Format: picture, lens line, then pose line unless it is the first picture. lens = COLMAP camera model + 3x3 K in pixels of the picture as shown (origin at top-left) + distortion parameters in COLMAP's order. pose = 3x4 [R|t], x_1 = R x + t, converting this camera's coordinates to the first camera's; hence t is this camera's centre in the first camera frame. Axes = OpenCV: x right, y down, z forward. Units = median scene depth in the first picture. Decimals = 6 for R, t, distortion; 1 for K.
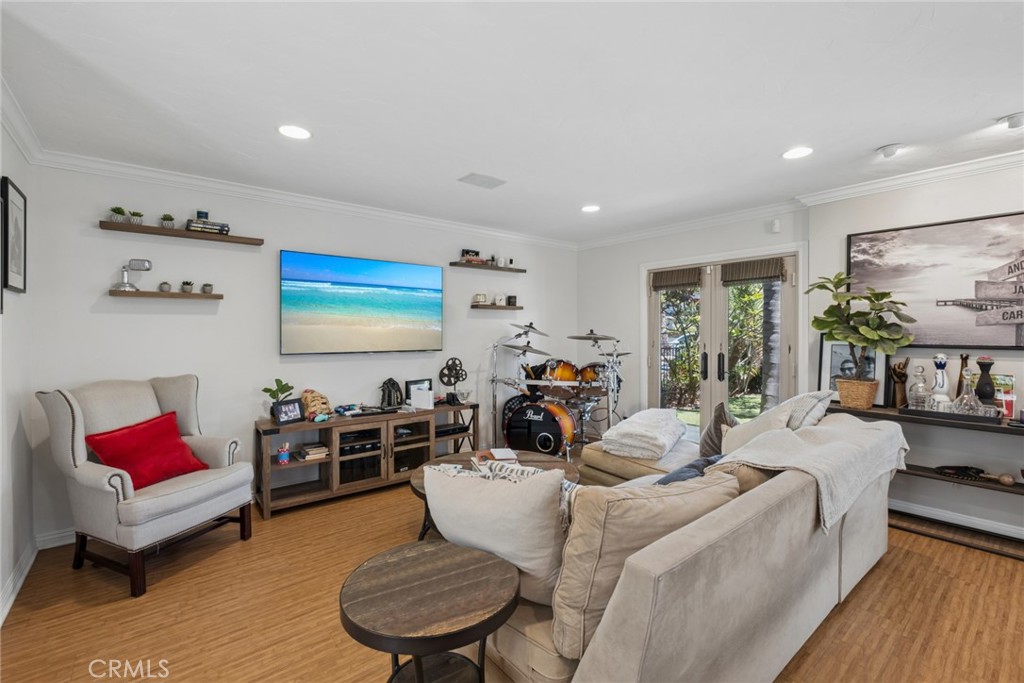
lens RADIAL K [[449.6, 0, 517.6], [0, 449.6, 336.3], [0, 0, 1]] dist [0.010374, -0.008030]
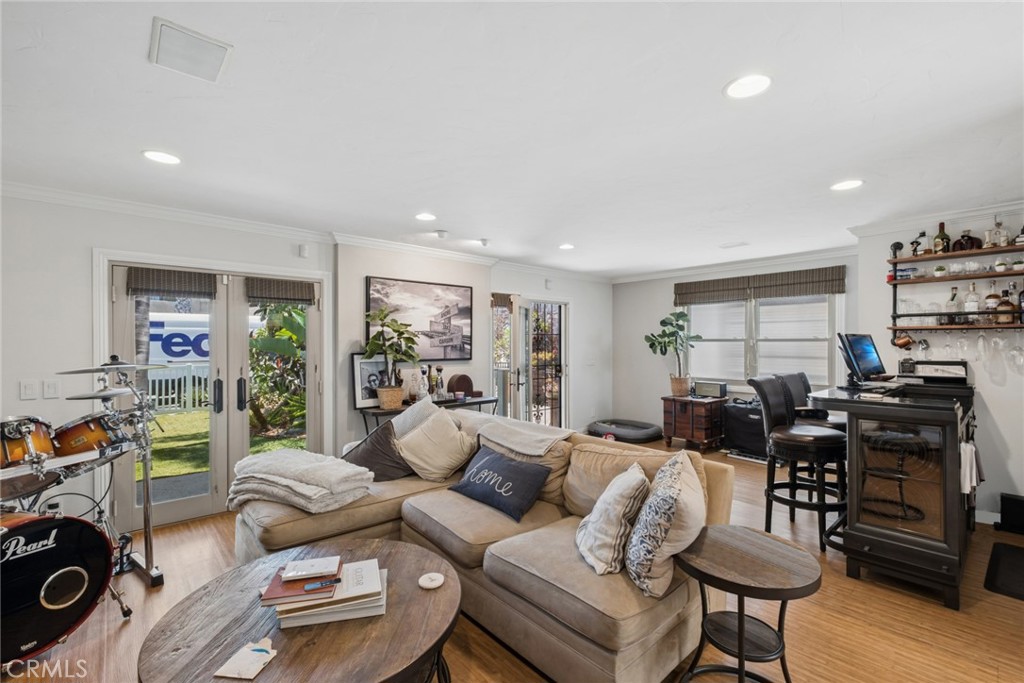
lens RADIAL K [[449.6, 0, 513.3], [0, 449.6, 337.0], [0, 0, 1]] dist [0.010374, -0.008030]
pose [[-0.053036, 0.018642, 0.998419, -0.576661], [0.019476, 0.999655, -0.017631, -0.022428], [-0.998403, 0.018511, -0.053381, 0.682003]]
